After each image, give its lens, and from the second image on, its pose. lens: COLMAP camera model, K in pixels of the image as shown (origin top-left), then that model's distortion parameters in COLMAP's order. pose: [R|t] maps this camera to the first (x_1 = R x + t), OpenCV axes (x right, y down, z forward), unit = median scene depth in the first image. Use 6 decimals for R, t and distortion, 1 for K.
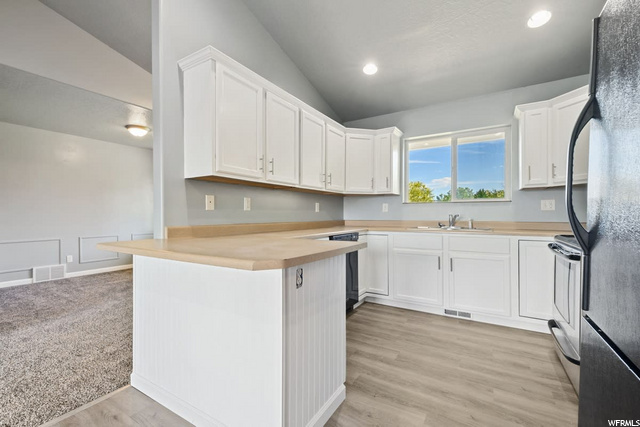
lens RADIAL K [[275.9, 0, 320.0], [0, 275.9, 213.5], [0, 0, 1]] dist [0.000786, -0.000449]
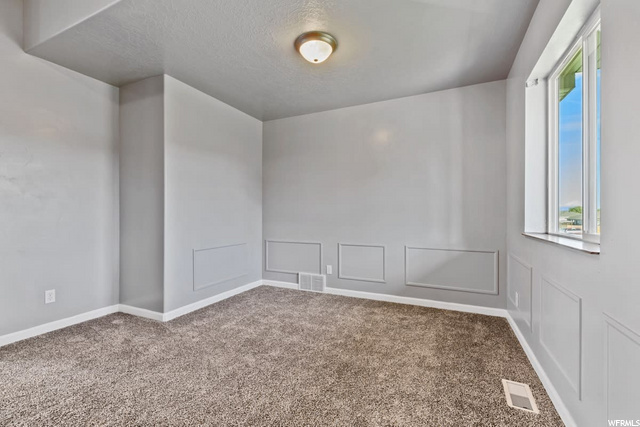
lens RADIAL K [[275.9, 0, 320.0], [0, 275.9, 213.5], [0, 0, 1]] dist [0.000786, -0.000449]
pose [[0.113244, 0.005056, -0.993554, -0.175983], [-0.003628, 0.999982, 0.004675, 0.004123], [0.993561, 0.003075, 0.113260, 1.103828]]
